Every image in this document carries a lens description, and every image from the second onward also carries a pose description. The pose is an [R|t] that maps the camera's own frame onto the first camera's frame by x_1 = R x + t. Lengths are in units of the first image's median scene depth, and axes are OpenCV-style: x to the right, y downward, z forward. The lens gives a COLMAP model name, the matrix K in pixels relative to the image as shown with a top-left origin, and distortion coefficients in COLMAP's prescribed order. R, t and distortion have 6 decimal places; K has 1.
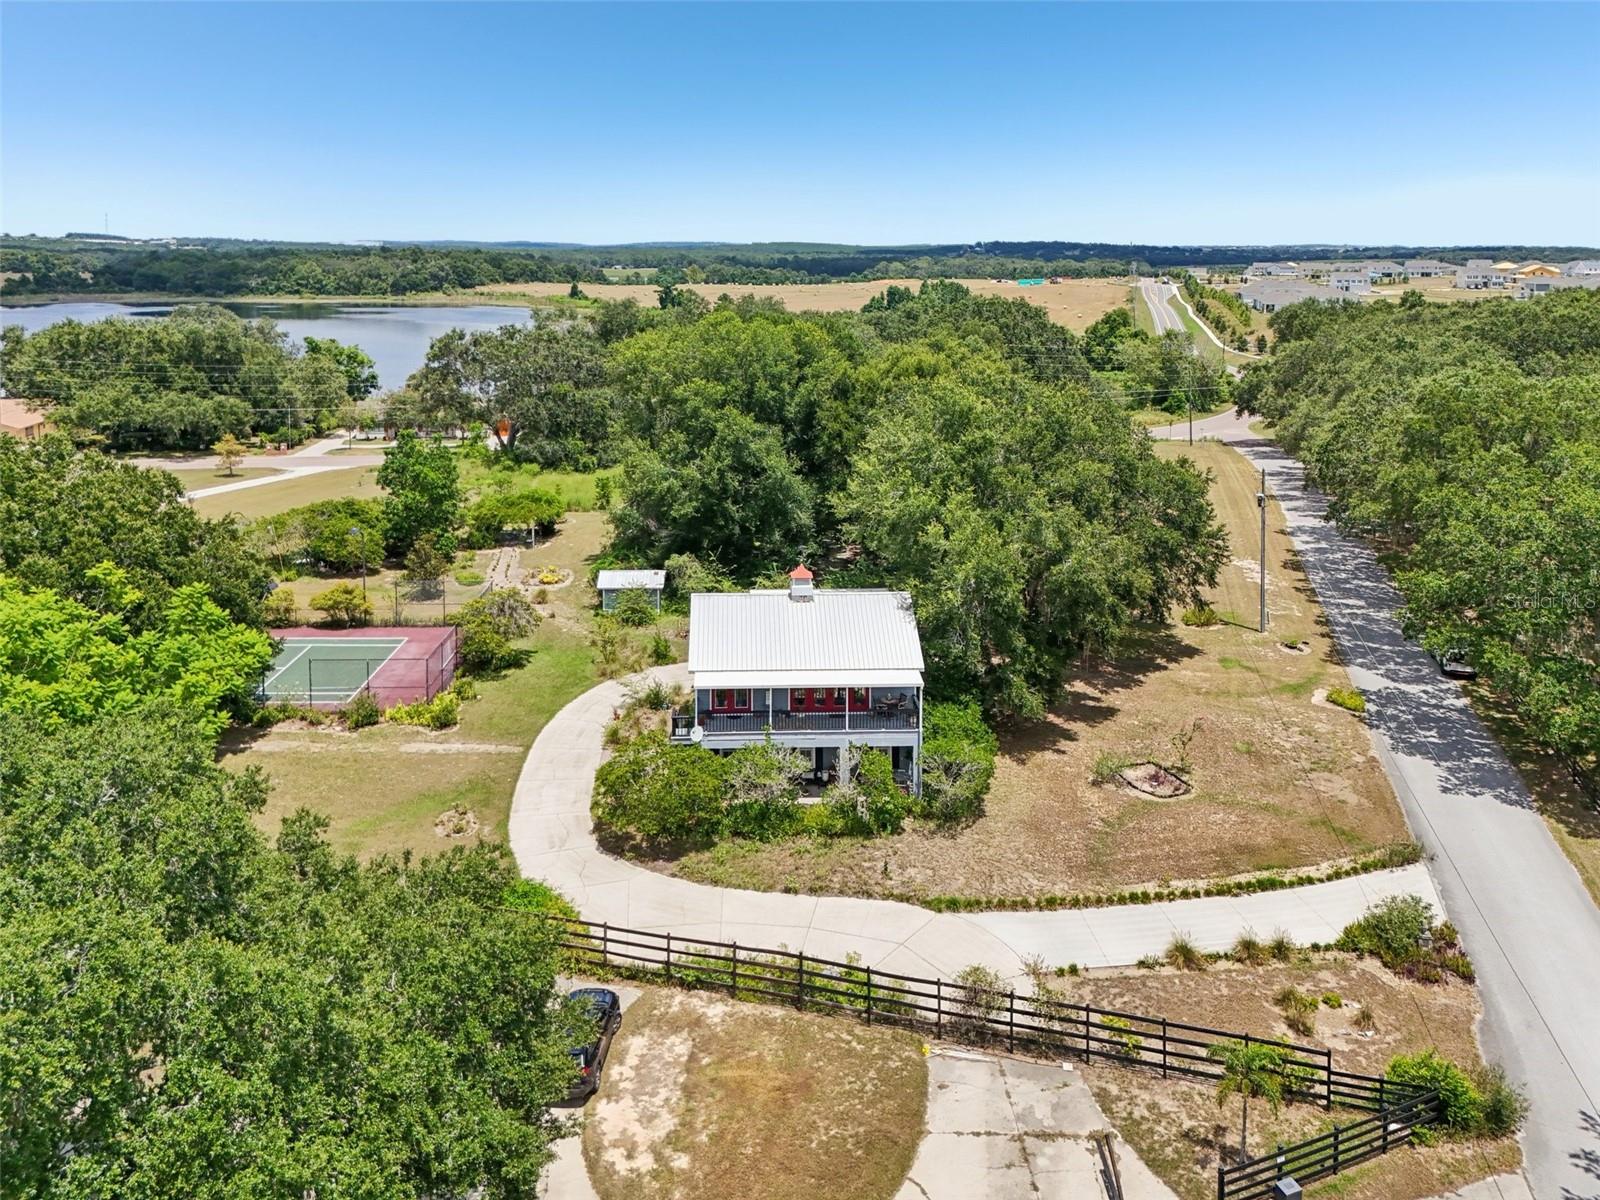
lens RADIAL K [[1145.9, 0, 800.0], [0, 1145.9, 600.0], [0, 0, 1]] dist [0.059469, -0.000928]
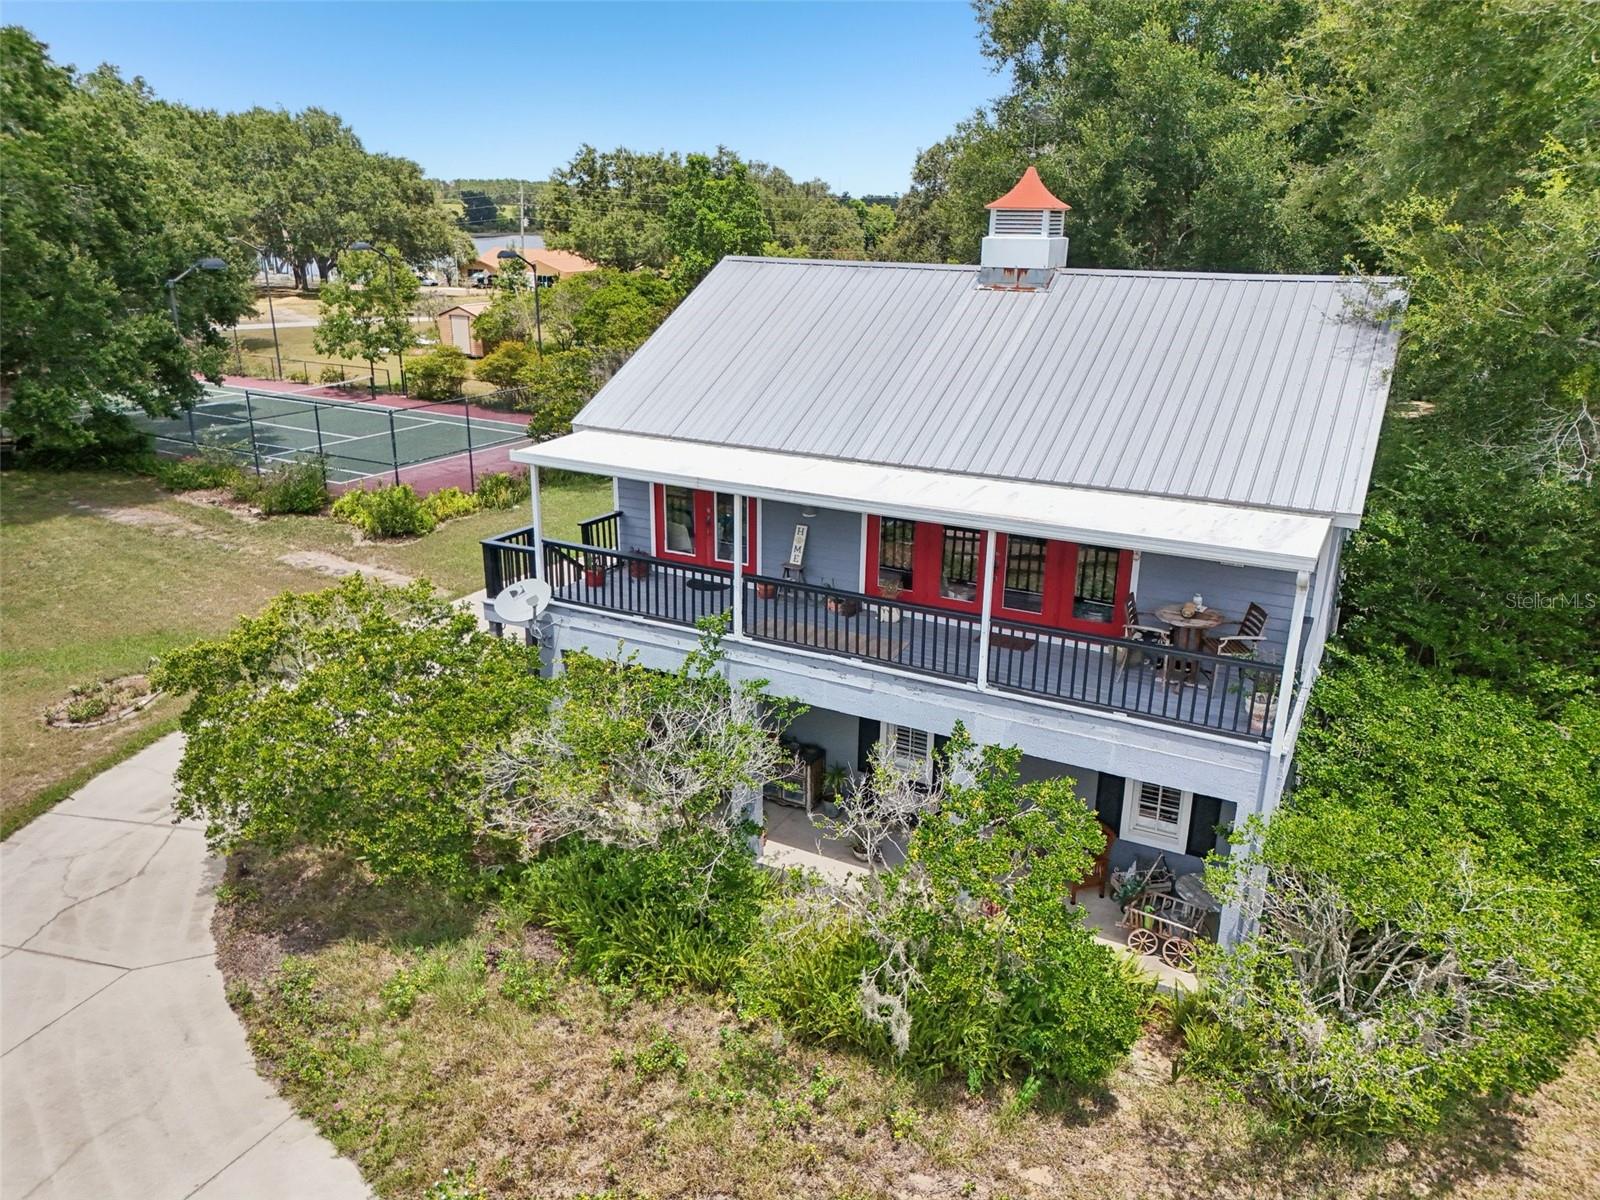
lens RADIAL K [[1145.9, 0, 800.0], [0, 1145.9, 600.0], [0, 0, 1]] dist [0.059469, -0.000928]
pose [[0.853907, 0.174278, -0.490377, 0.139796], [-0.158133, 0.984599, 0.074561, 0.081338], [0.495819, 0.013876, 0.868315, 0.744579]]
